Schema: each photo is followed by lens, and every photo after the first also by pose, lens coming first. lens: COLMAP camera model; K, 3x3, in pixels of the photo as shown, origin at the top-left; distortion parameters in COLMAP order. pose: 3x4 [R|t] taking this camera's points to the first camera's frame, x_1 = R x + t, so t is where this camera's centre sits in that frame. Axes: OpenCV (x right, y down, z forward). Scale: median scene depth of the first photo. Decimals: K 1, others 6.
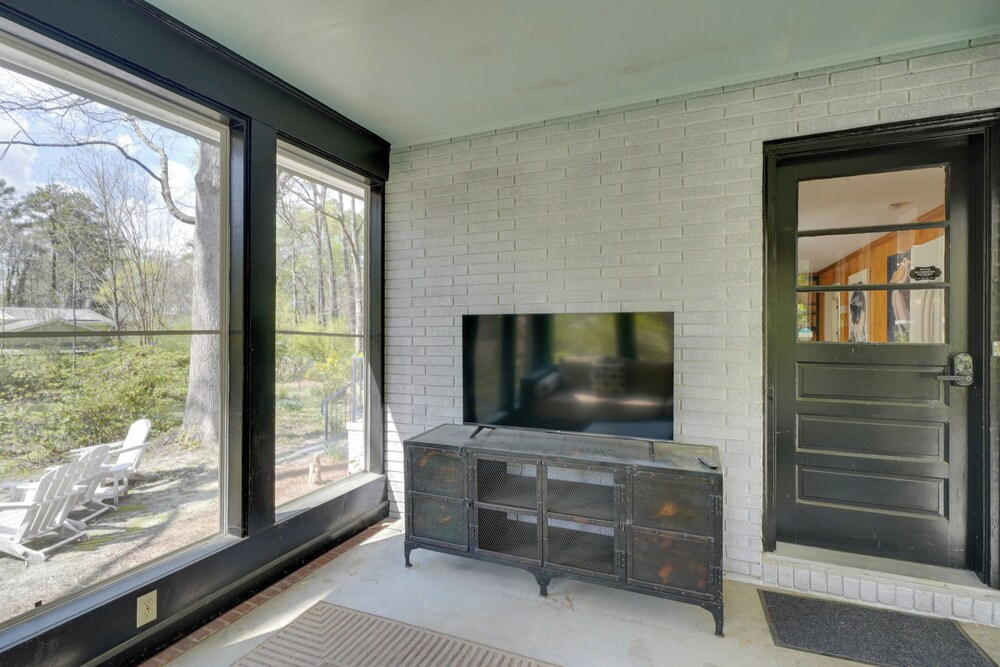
lens RADIAL K [[464.1, 0, 498.8], [0, 464.1, 333.0], [0, 0, 1]] dist [-0.002352, -0.000626]
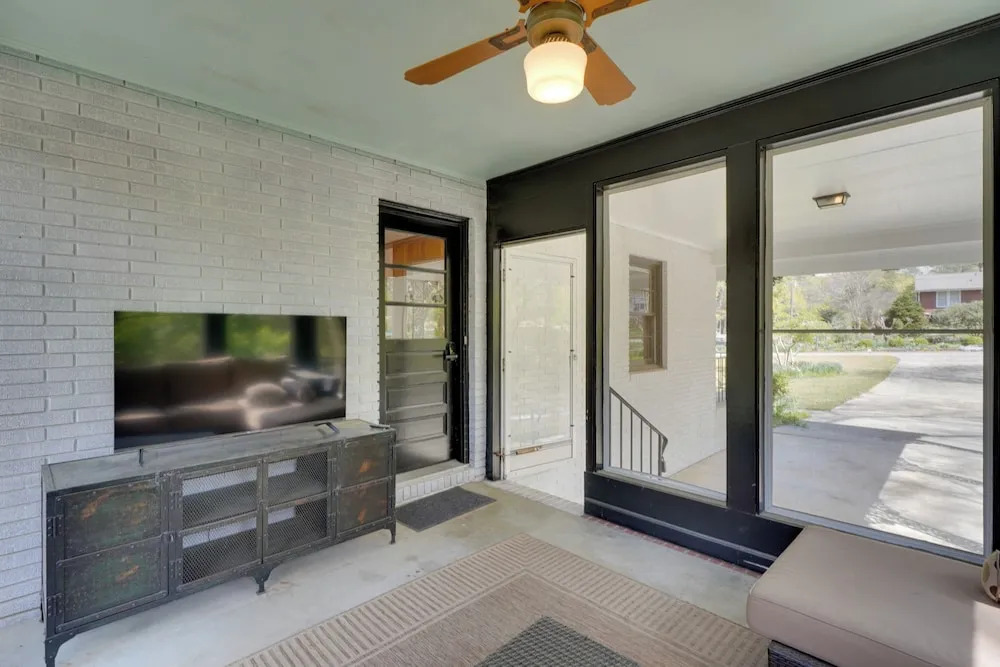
lens RADIAL K [[464.1, 0, 498.3], [0, 464.1, 331.0], [0, 0, 1]] dist [-0.002352, -0.000626]
pose [[0.369086, -0.000079, 0.929395, -0.621578], [0.006330, 0.999977, -0.002429, -0.000575], [-0.929374, 0.006779, 0.369078, 0.133362]]
